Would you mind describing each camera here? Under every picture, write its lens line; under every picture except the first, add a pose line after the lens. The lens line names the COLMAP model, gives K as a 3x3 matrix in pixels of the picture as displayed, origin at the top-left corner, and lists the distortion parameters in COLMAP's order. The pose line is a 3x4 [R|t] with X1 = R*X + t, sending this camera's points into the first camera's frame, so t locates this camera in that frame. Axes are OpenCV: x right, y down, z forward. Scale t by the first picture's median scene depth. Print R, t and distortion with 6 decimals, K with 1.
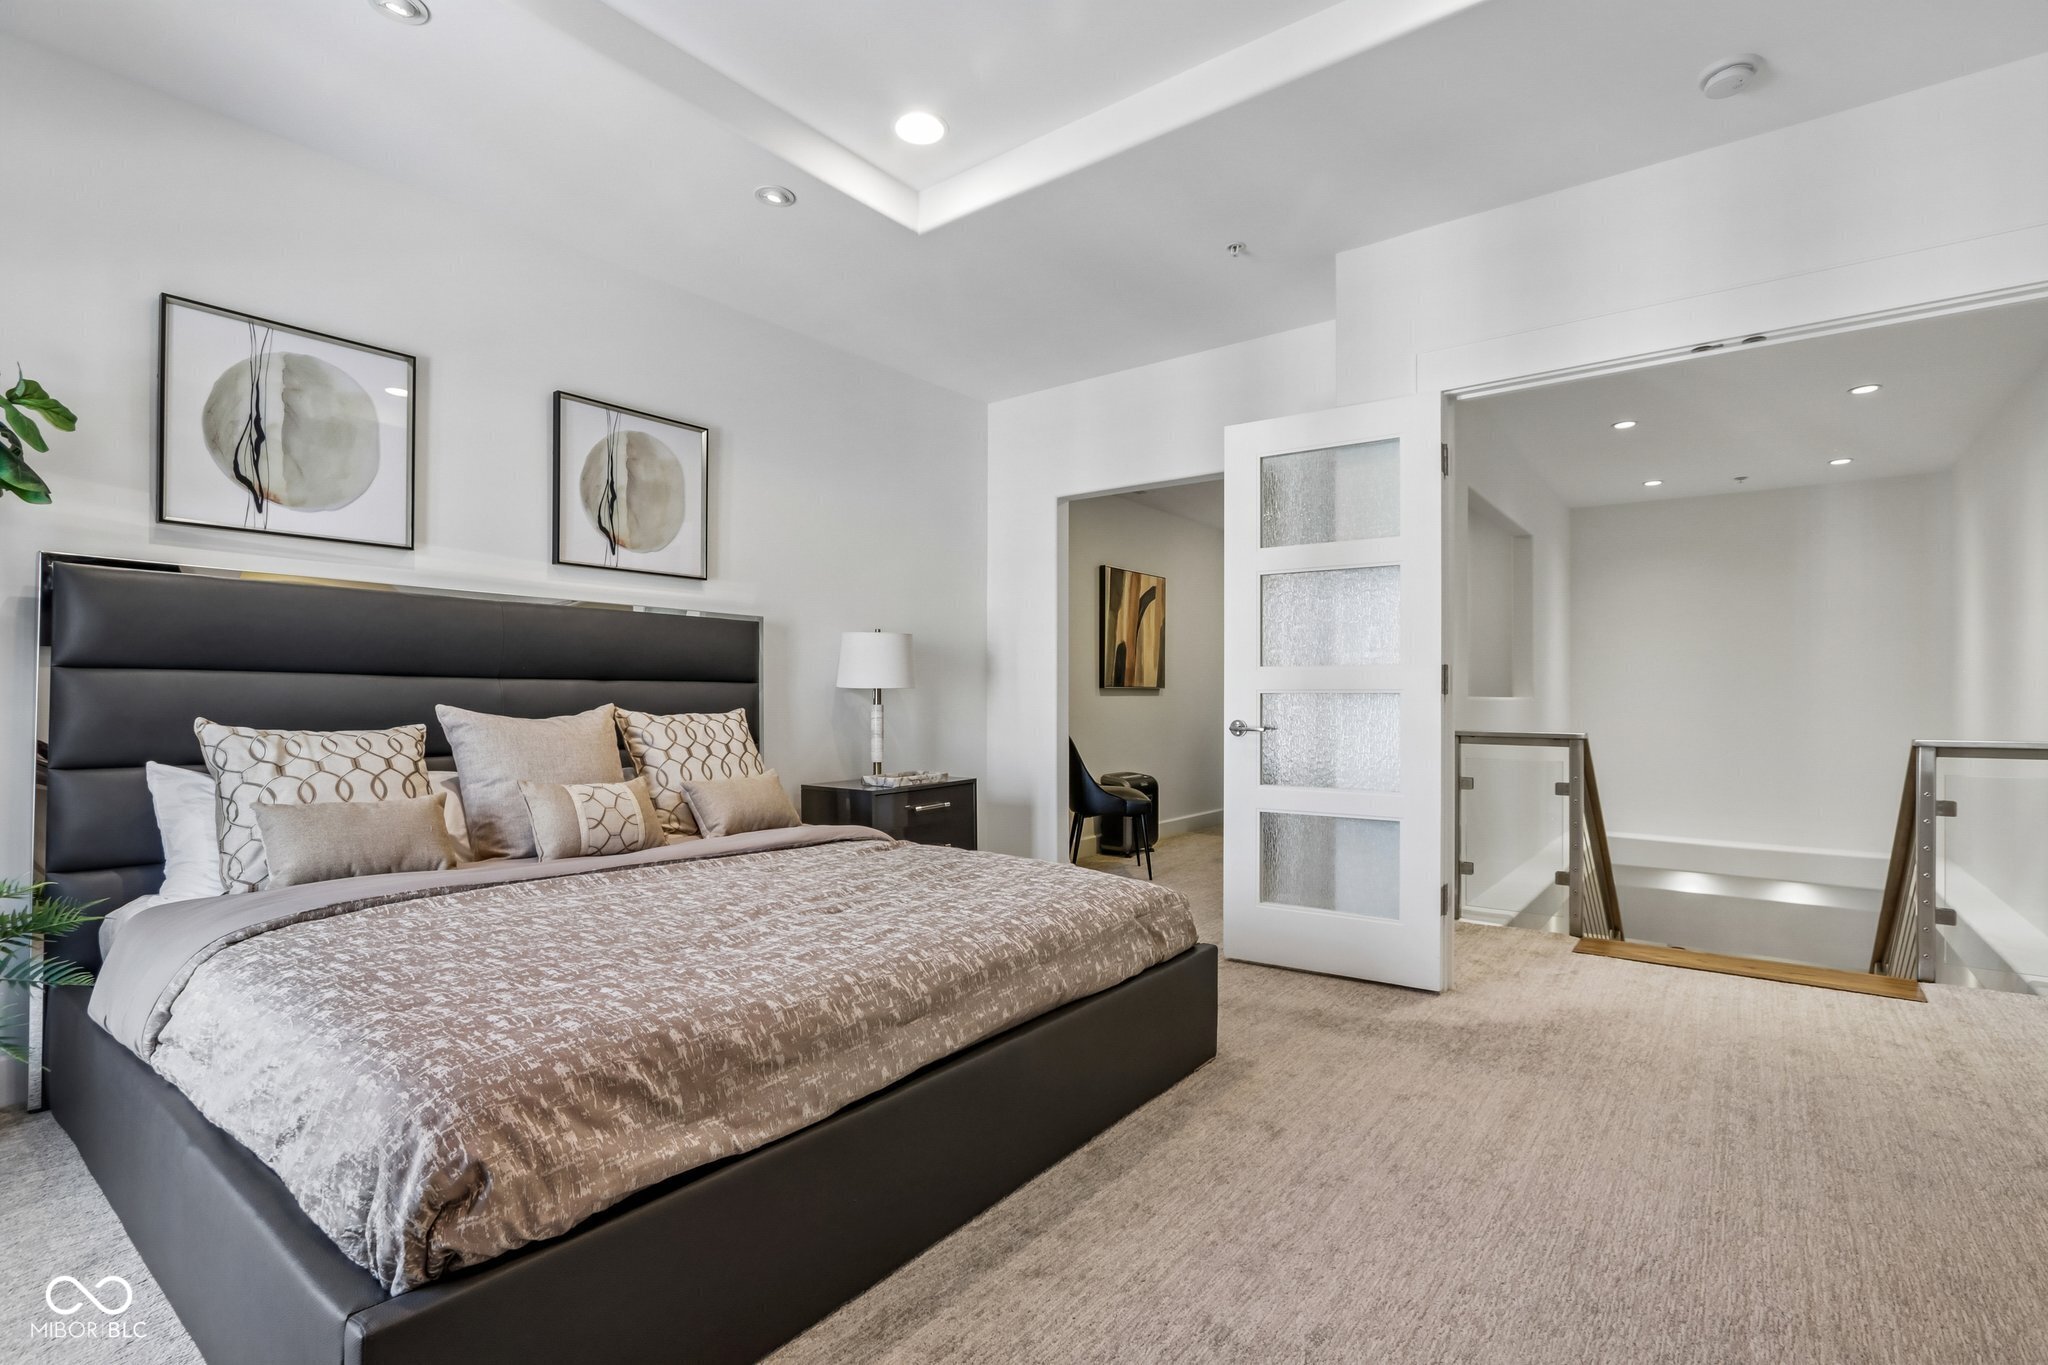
lens RADIAL K [[955.3, 0, 990.4], [0, 955.3, 700.2], [0, 0, 1]] dist [-0.014798, 0.000267]
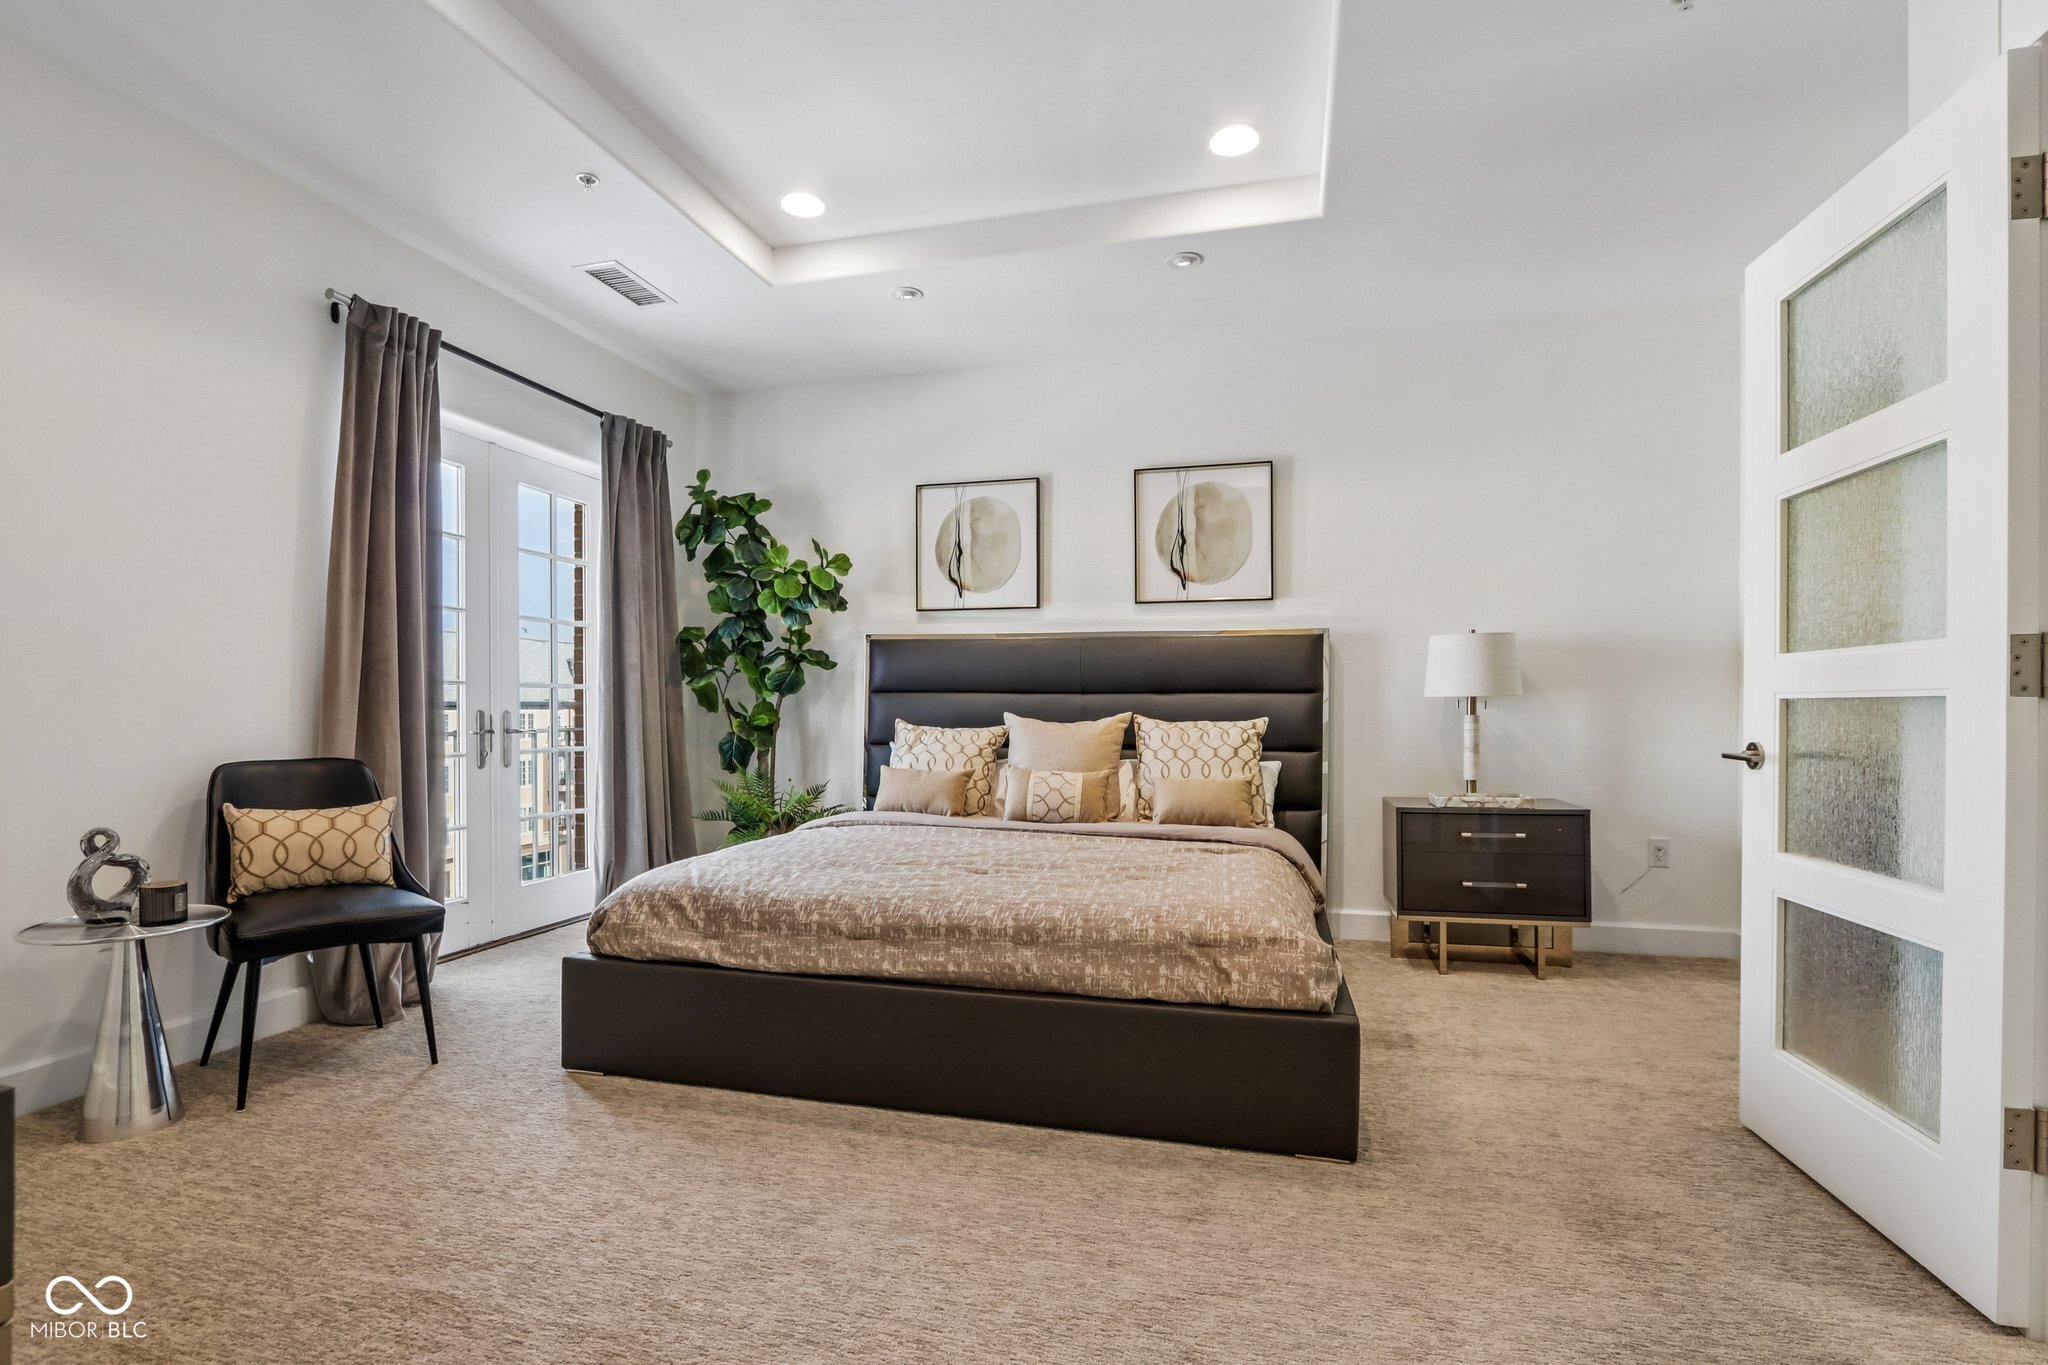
lens RADIAL K [[952.5, 0, 1025.0], [0, 952.5, 718.4], [0, 0, 1]] dist [-0.026811, 0.015152]
pose [[0.394512, 0.008310, -0.918853, 0.819050], [-0.001060, 0.999963, 0.008588, 0.001255], [0.918890, -0.002414, 0.394506, 0.429962]]
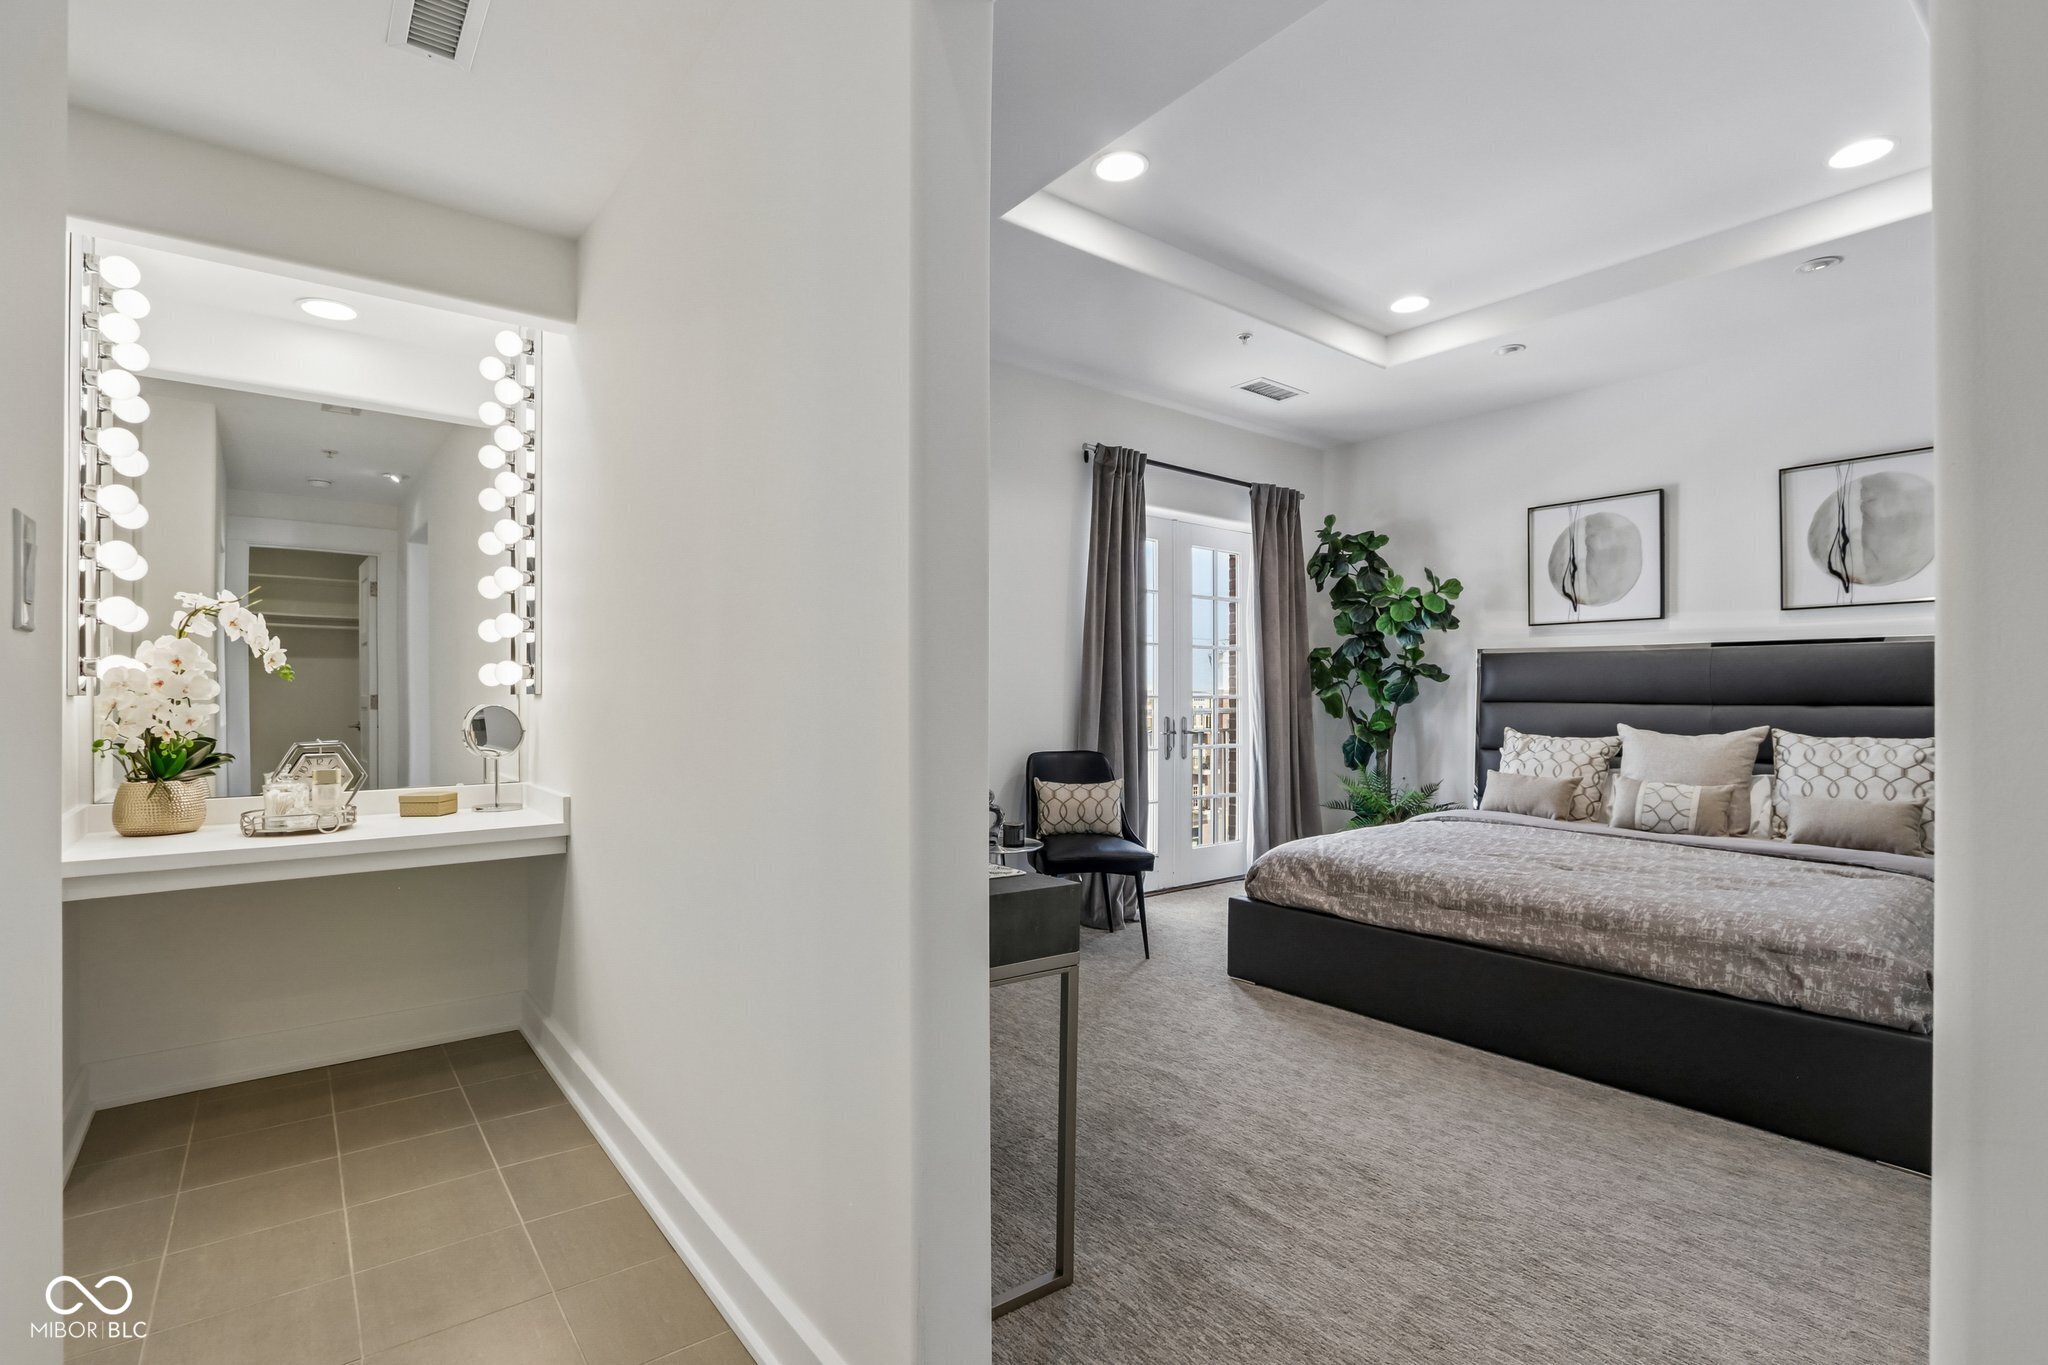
lens RADIAL K [[951.2, 0, 1022.1], [0, 951.2, 699.5], [0, 0, 1]] dist [-0.013791, 0.000585]
pose [[-0.235037, 0.000071, -0.971986, 1.160733], [-0.001598, 0.999999, 0.000459, -0.033847], [0.971985, 0.001662, -0.235036, 0.408950]]
